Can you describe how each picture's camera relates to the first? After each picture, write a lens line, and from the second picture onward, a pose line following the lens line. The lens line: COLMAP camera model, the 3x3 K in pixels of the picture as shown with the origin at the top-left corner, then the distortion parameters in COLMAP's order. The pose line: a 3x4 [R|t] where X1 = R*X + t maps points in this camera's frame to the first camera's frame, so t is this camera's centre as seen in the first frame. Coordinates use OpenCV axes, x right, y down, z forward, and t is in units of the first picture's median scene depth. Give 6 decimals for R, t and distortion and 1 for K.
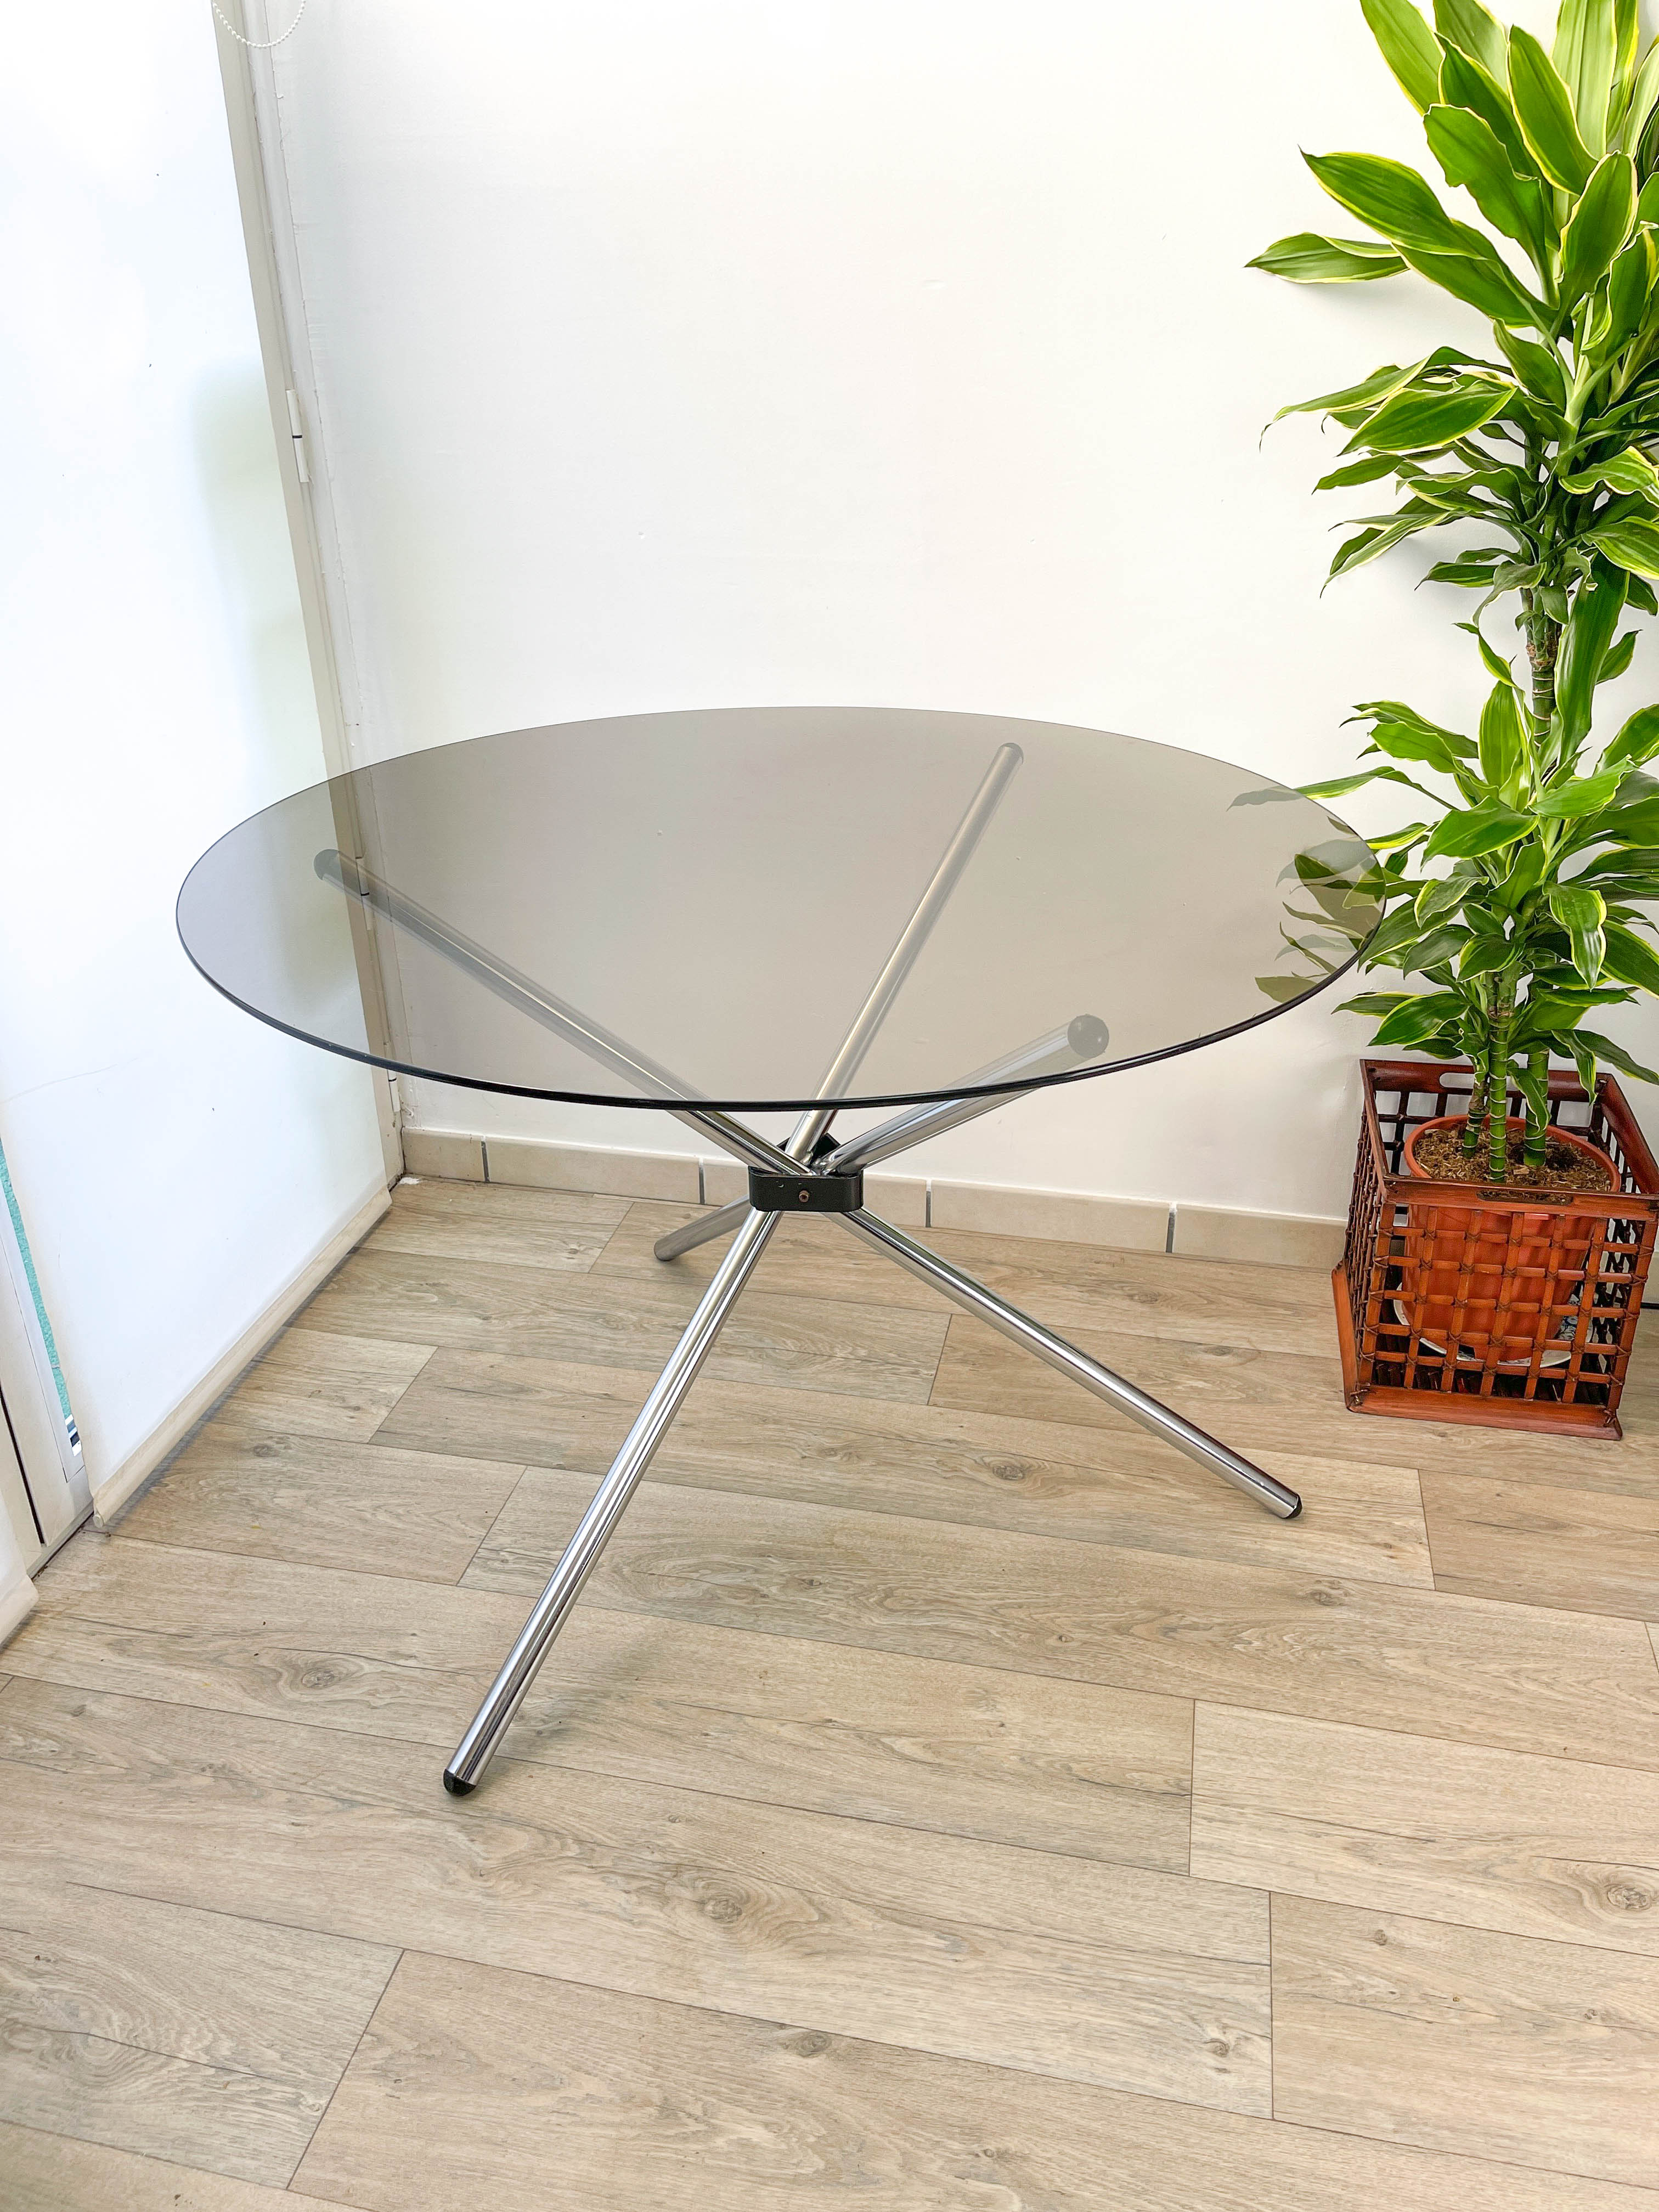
lens RADIAL K [[1660.4, 0, 841.5], [0, 1660.4, 1111.7], [0, 0, 1]] dist [0.063960, -0.081498]
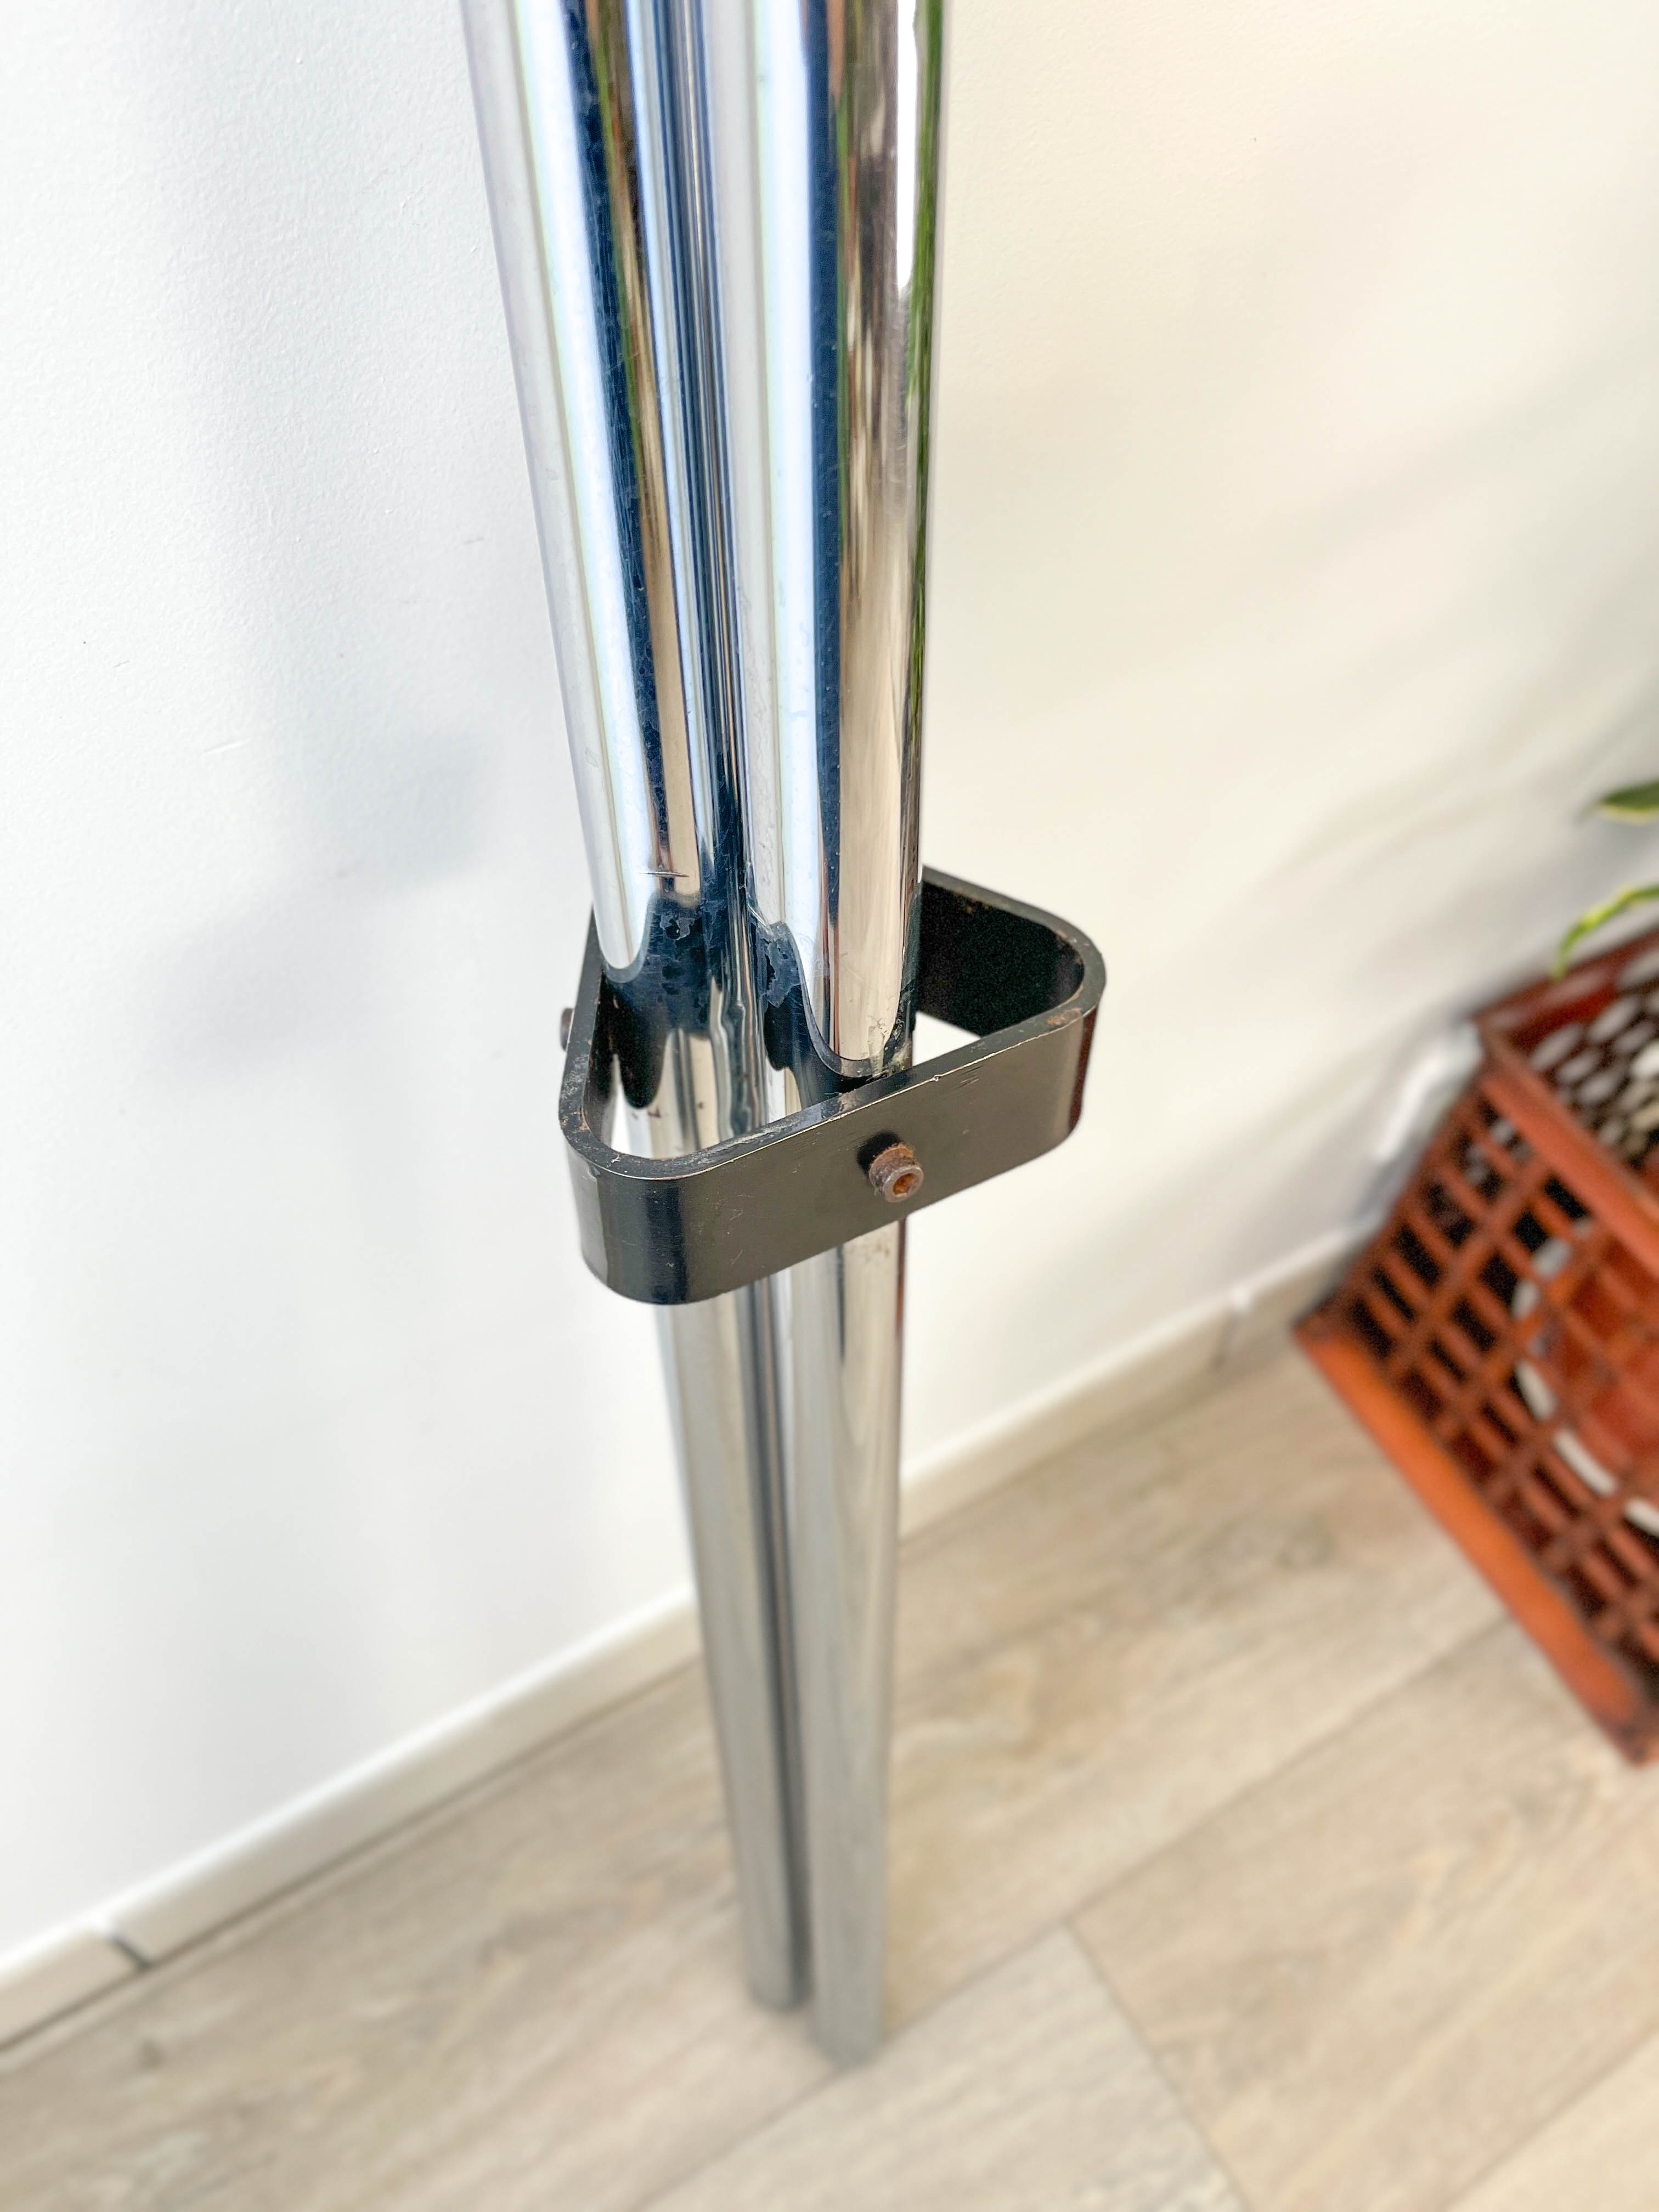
lens RADIAL K [[1682.4, 0, 840.4], [0, 1682.4, 1121.8], [0, 0, 1]] dist [0.055997, -0.102990]
pose [[0.724460, -0.521810, 0.450413, -0.074406], [0.246731, 0.806425, 0.537404, -0.357178], [-0.643647, -0.278197, 0.712969, 1.118081]]
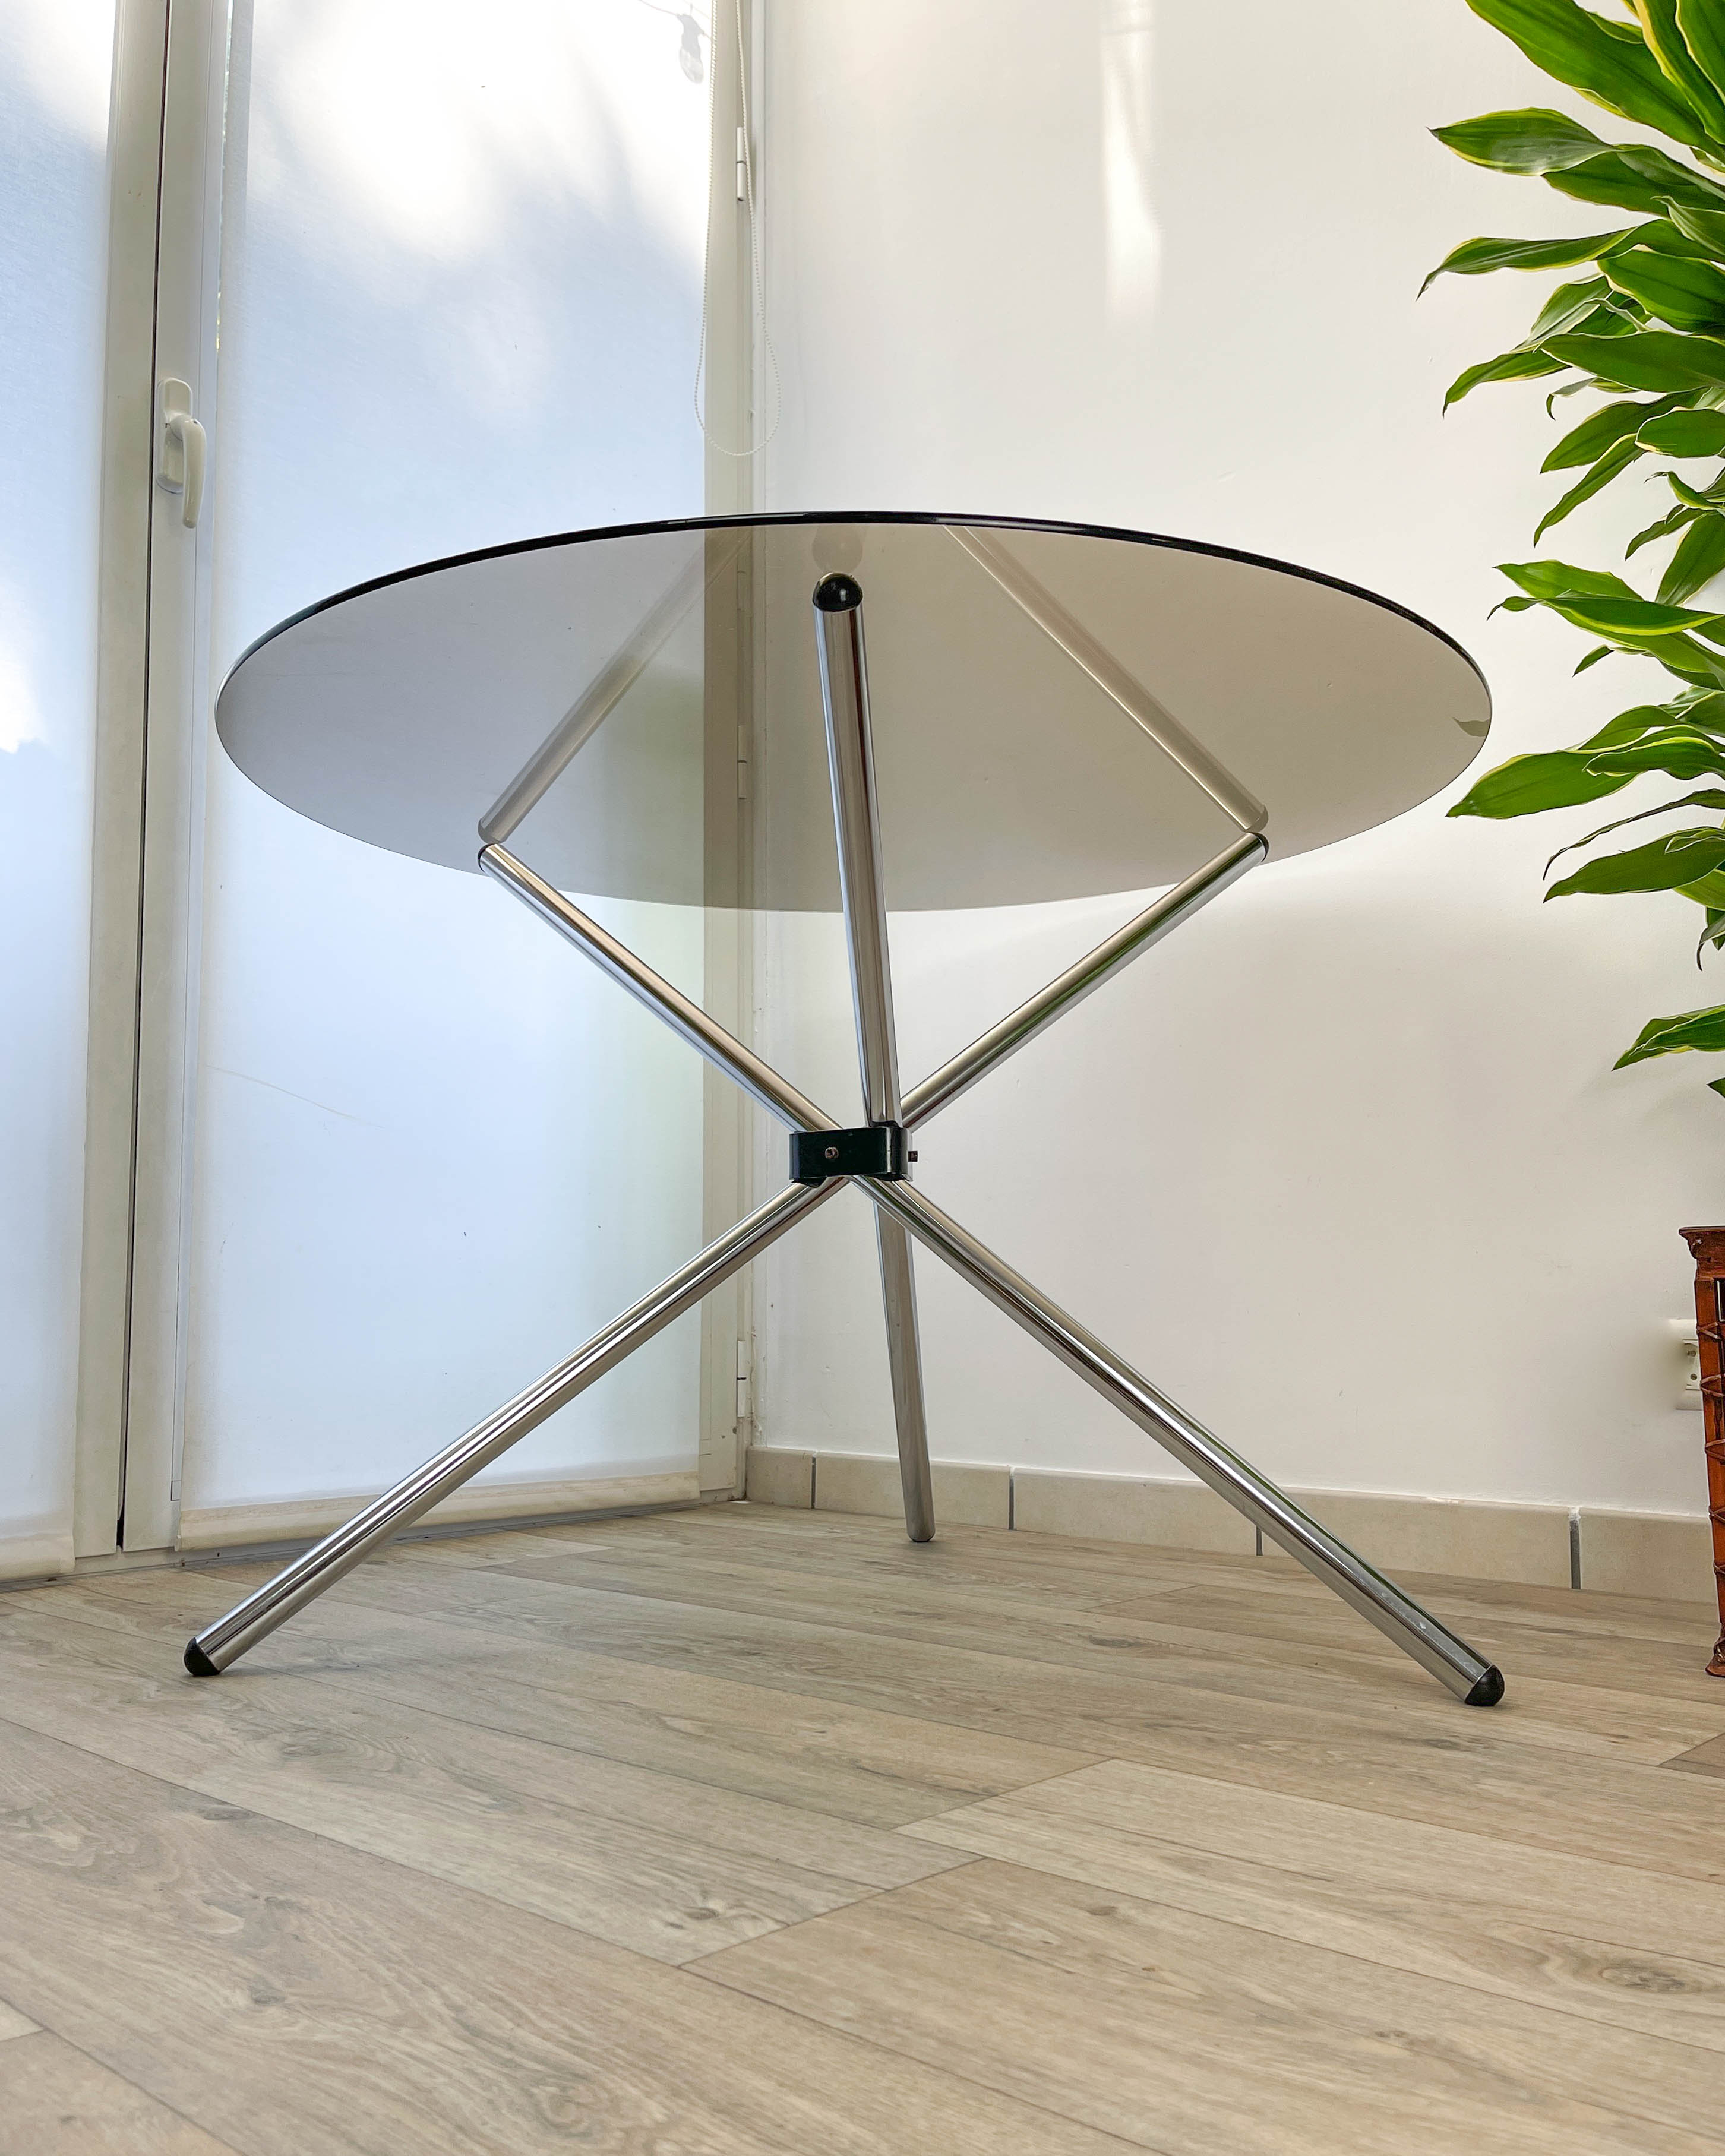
lens RADIAL K [[1806.7, 0, 871.3], [0, 1806.7, 1140.1], [0, 0, 1]] dist [0.035198, -0.012615]
pose [[0.857192, -0.043360, -0.513168, 0.498604], [-0.235024, 0.853700, -0.464716, 0.499498], [0.458241, 0.518957, 0.721594, 0.362807]]
